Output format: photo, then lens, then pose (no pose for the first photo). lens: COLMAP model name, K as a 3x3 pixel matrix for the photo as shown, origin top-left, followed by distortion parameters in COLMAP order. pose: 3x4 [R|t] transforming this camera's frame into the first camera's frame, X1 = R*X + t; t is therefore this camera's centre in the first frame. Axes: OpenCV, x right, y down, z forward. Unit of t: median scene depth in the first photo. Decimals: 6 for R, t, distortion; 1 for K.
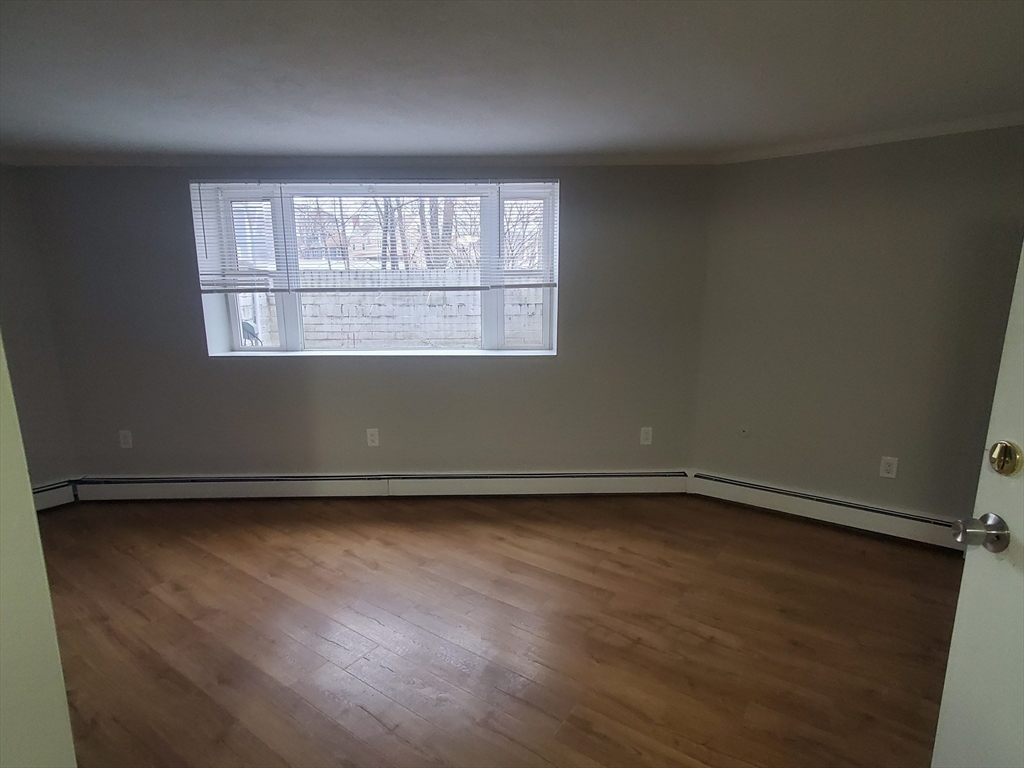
lens RADIAL K [[550.5, 0, 505.5], [0, 550.5, 398.3], [0, 0, 1]] dist [0.001178, -0.000009]
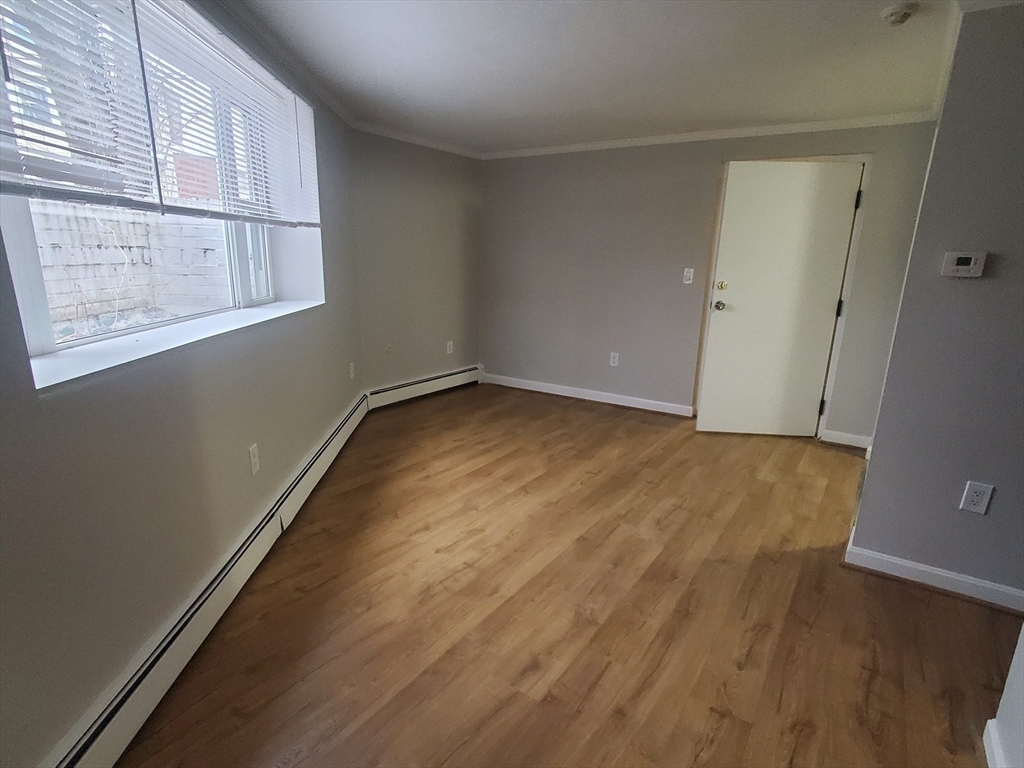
lens RADIAL K [[550.5, 0, 505.5], [0, 550.5, 398.3], [0, 0, 1]] dist [0.001178, -0.000009]
pose [[-0.022547, -0.250012, 0.967980, -0.897863], [0.172544, 0.952724, 0.250090, -0.109761], [-0.984744, 0.172658, 0.021657, 0.742201]]
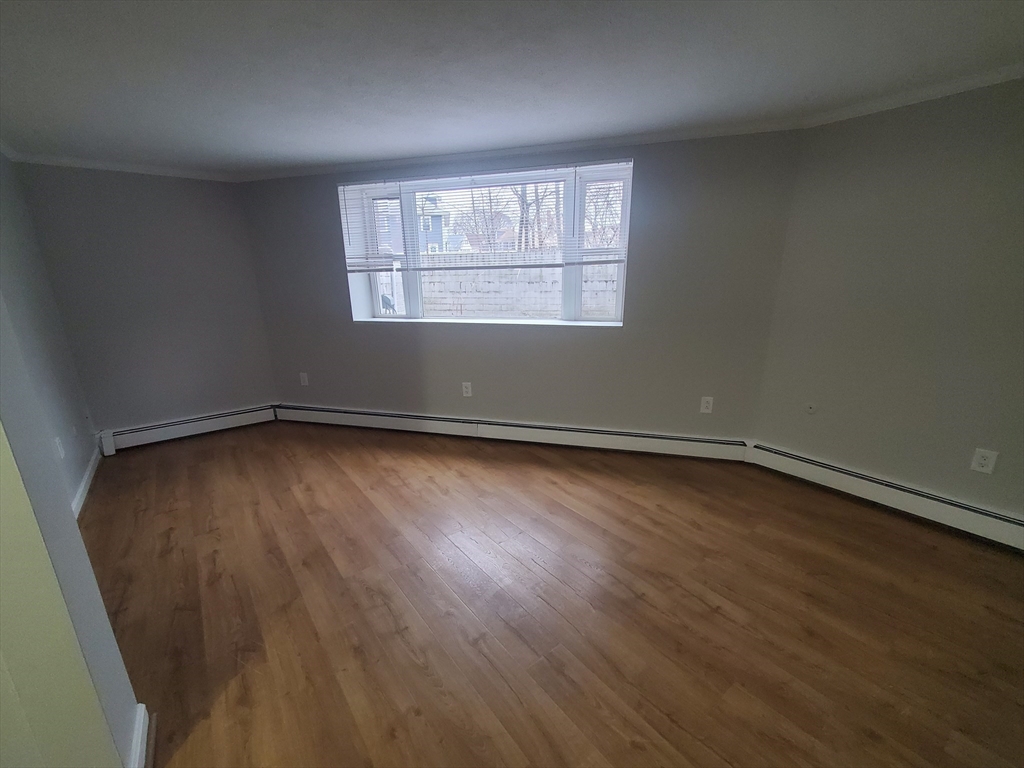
lens RADIAL K [[428.0, 0, 506.1], [0, 428.0, 398.8], [0, 0, 1]] dist [0.001109, 0.000011]
pose [[0.955588, 0.071931, -0.285793, 0.131100], [-0.046496, 0.994408, 0.094815, -0.004142], [0.291015, -0.077316, 0.953589, 0.106258]]
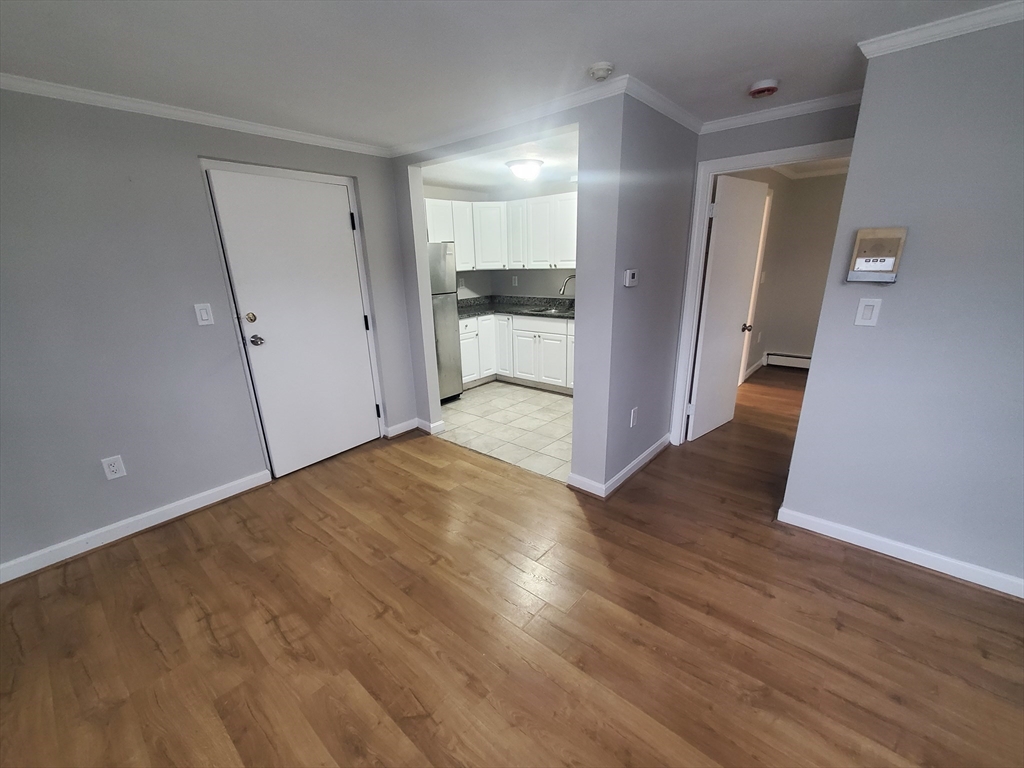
lens RADIAL K [[428.0, 0, 506.1], [0, 428.0, 398.8], [0, 0, 1]] dist [0.001109, 0.000011]
pose [[-0.994742, 0.000484, 0.102409, -0.181280], [0.050489, 0.872333, 0.486297, -0.187717], [-0.089099, 0.488911, -0.867771, 0.951370]]
